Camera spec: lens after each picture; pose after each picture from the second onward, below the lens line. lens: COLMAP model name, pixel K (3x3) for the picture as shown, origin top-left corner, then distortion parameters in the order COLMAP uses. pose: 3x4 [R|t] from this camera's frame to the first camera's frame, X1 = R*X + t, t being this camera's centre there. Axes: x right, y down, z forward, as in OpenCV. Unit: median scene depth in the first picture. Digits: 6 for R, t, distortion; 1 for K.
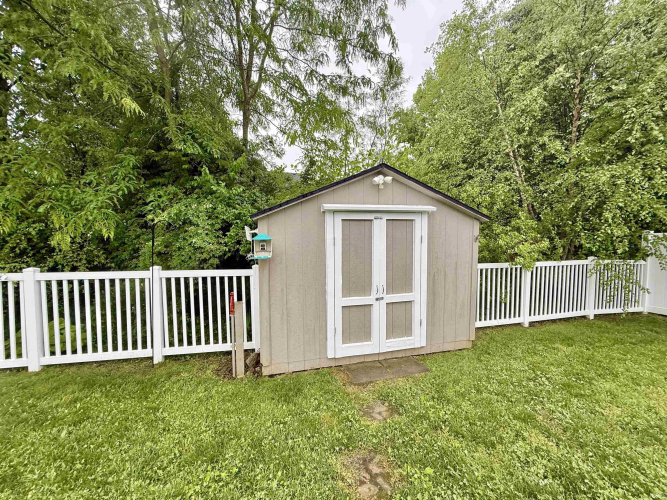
lens RADIAL K [[263.9, 0, 336.0], [0, 263.9, 252.2], [0, 0, 1]] dist [-0.002127, 0.000246]
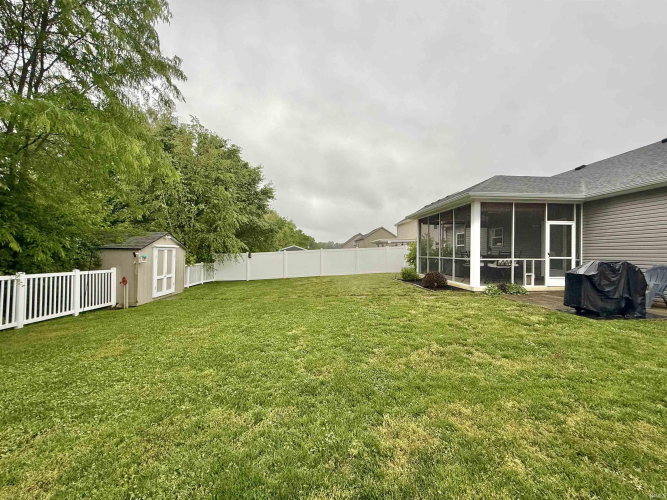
lens RADIAL K [[263.9, 0, 334.6], [0, 263.9, 252.2], [0, 0, 1]] dist [-0.002127, 0.000246]
pose [[0.187763, 0.012883, 0.982130, -2.329989], [0.001795, 0.999908, -0.013459, -0.051094], [-0.982213, 0.004290, 0.187723, -1.393082]]
